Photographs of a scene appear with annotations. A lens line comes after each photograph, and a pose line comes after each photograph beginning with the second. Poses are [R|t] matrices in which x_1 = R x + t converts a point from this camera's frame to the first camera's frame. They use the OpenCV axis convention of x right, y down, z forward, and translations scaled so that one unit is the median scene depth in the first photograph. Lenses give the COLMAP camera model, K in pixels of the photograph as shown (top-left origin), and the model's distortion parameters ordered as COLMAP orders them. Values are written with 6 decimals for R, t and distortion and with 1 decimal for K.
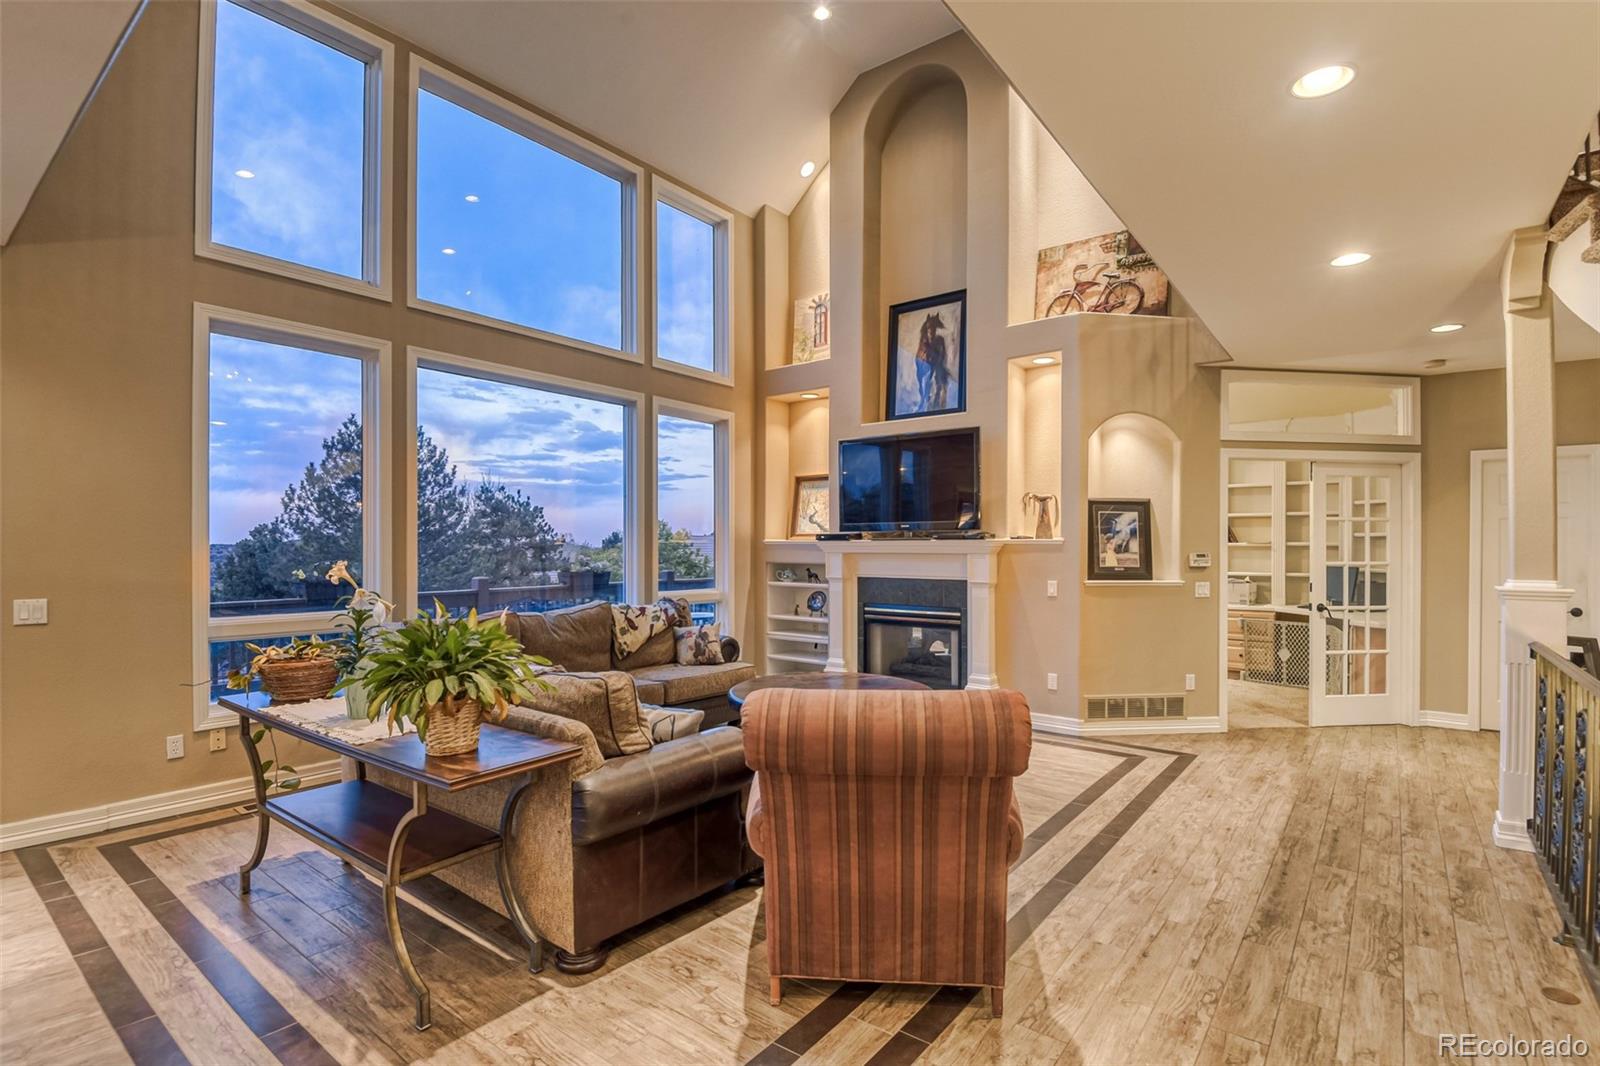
lens RADIAL K [[779.7, 0, 800.4], [0, 779.7, 530.8], [0, 0, 1]] dist [0.004460, -0.000489]
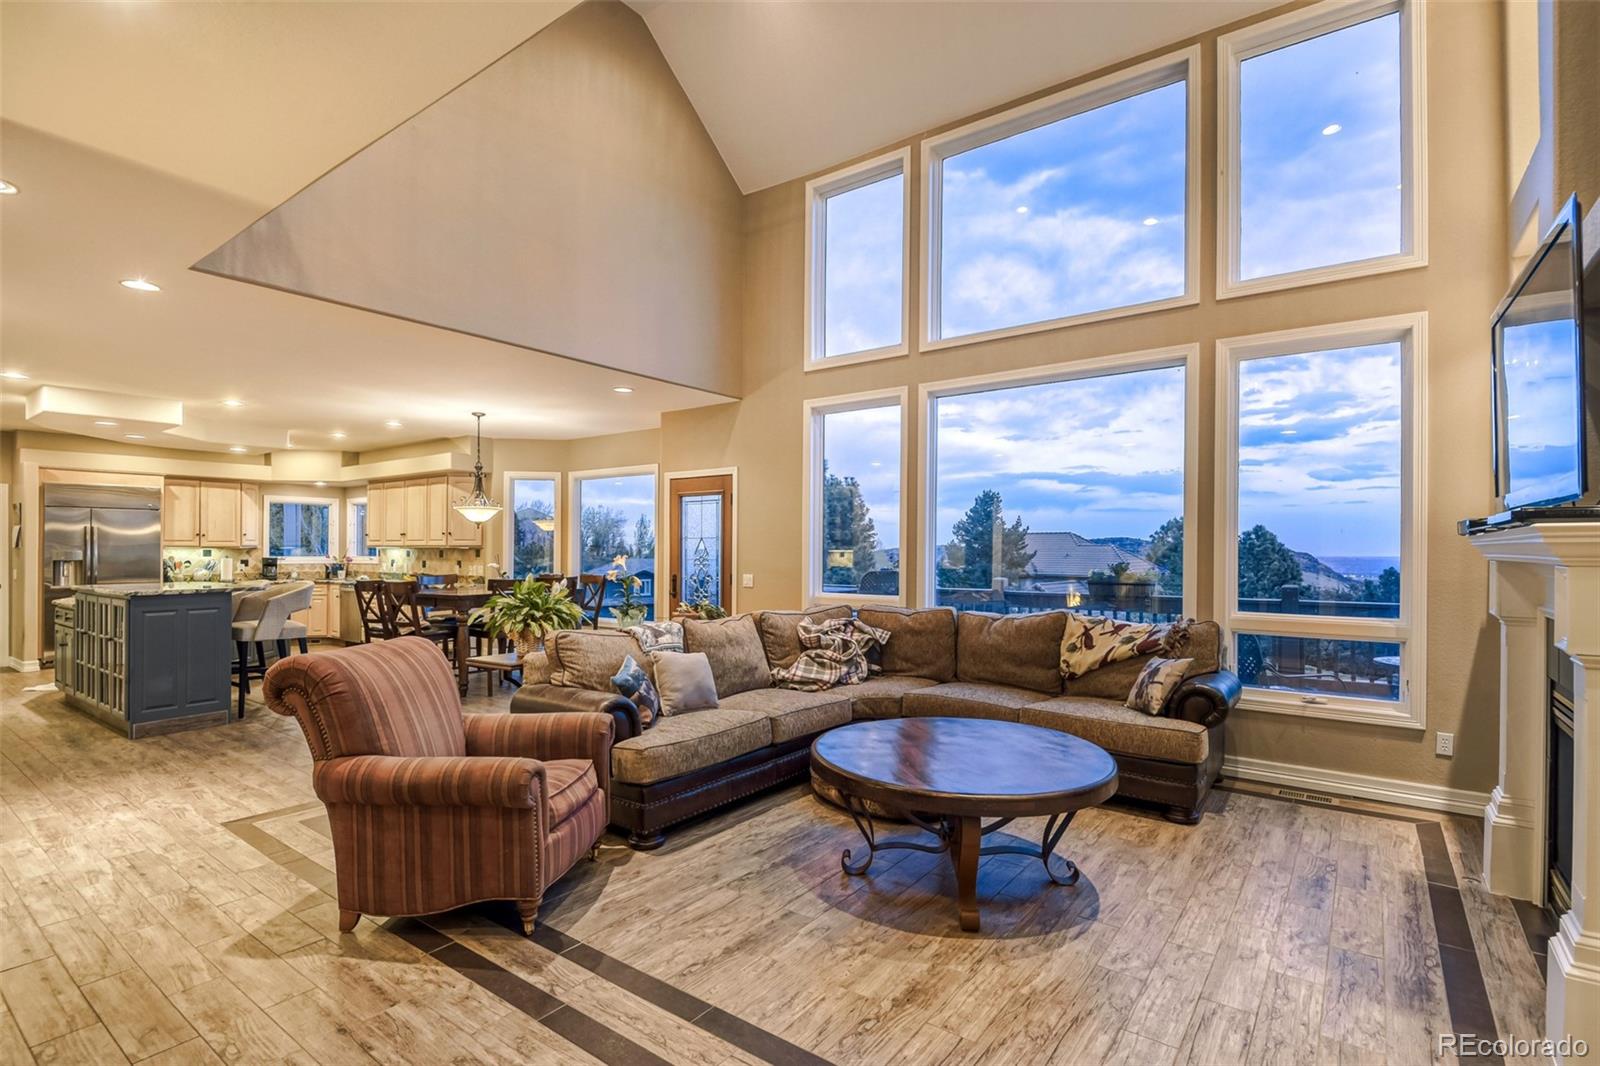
lens RADIAL K [[742.4, 0, 796.8], [0, 742.4, 545.0], [0, 0, 1]] dist [0.008341, -0.010970]
pose [[0.020666, -0.005561, -0.999771, 0.528299], [0.016668, 0.999847, -0.005217, 0.014234], [0.999647, -0.016556, 0.020756, 0.626052]]
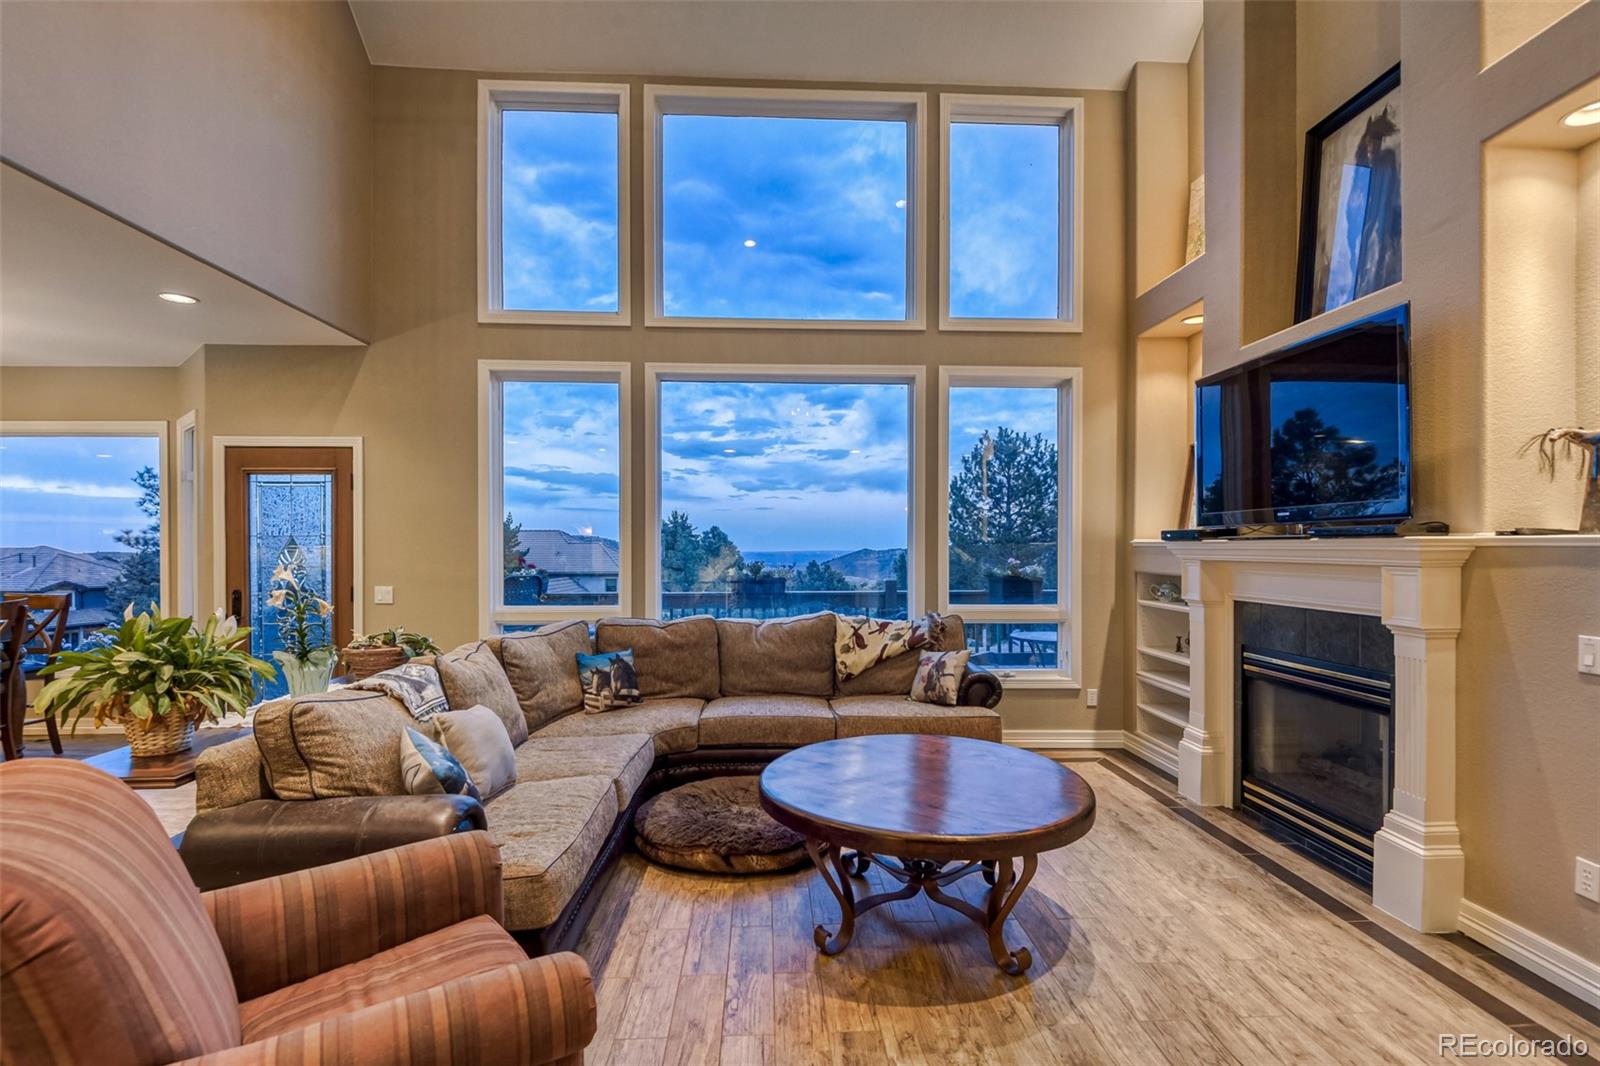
lens RADIAL K [[742.4, 0, 791.7], [0, 742.4, 545.4], [0, 0, 1]] dist [0.008341, -0.010970]
pose [[0.643881, -0.002059, -0.765123, 0.326641], [0.015750, 0.999820, 0.010564, 0.005292], [0.764964, -0.018852, 0.643797, 0.396144]]
